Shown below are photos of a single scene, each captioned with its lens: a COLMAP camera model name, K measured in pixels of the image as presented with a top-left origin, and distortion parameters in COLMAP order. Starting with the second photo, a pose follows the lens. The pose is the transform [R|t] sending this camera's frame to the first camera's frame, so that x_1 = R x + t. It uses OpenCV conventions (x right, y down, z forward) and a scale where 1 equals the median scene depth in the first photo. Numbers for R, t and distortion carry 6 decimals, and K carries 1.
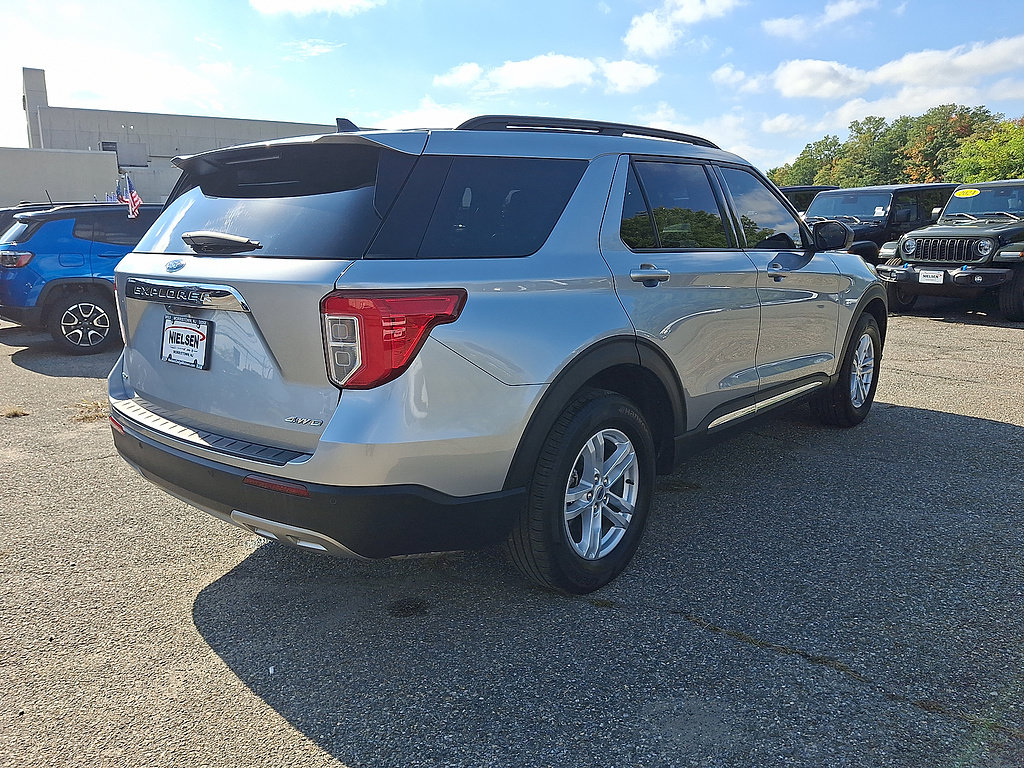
lens RADIAL K [[775.0, 0, 502.0], [0, 775.0, 374.9], [0, 0, 1]] dist [-0.013726, -0.009768]
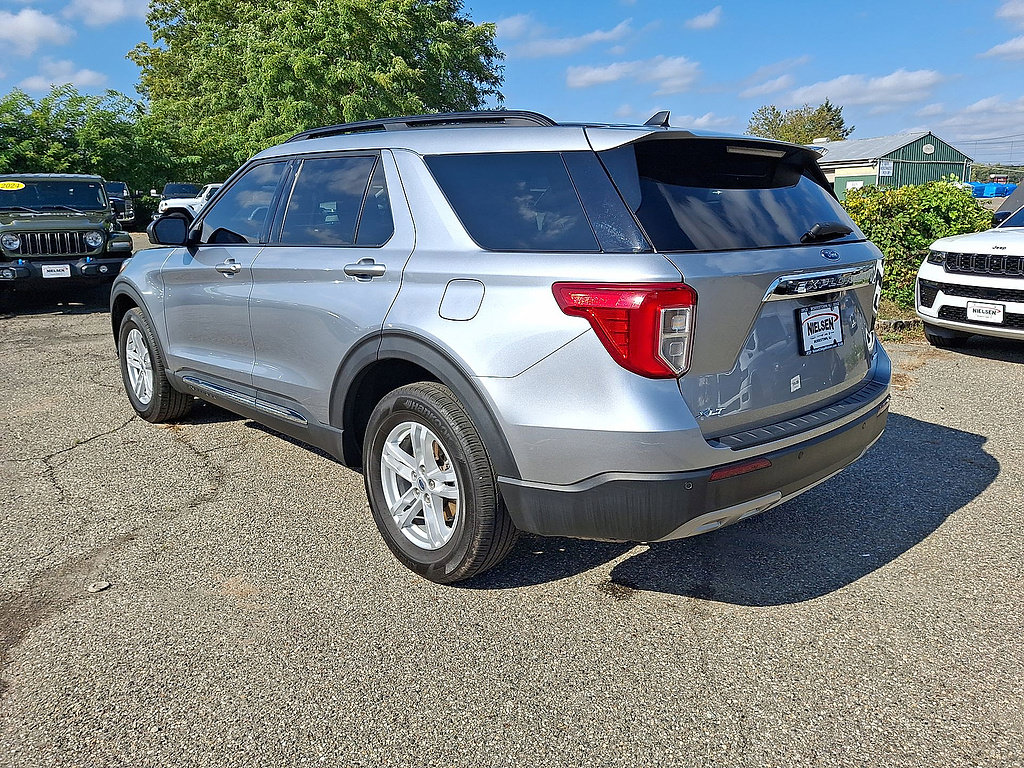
lens RADIAL K [[775.0, 0, 510.3], [0, 775.0, 385.4], [0, 0, 1]] dist [-0.013726, -0.009768]
pose [[0.082699, -0.210379, 0.974116, -0.395478], [0.189300, 0.962984, 0.191904, -0.066447], [-0.978431, 0.168530, 0.119463, 0.342235]]
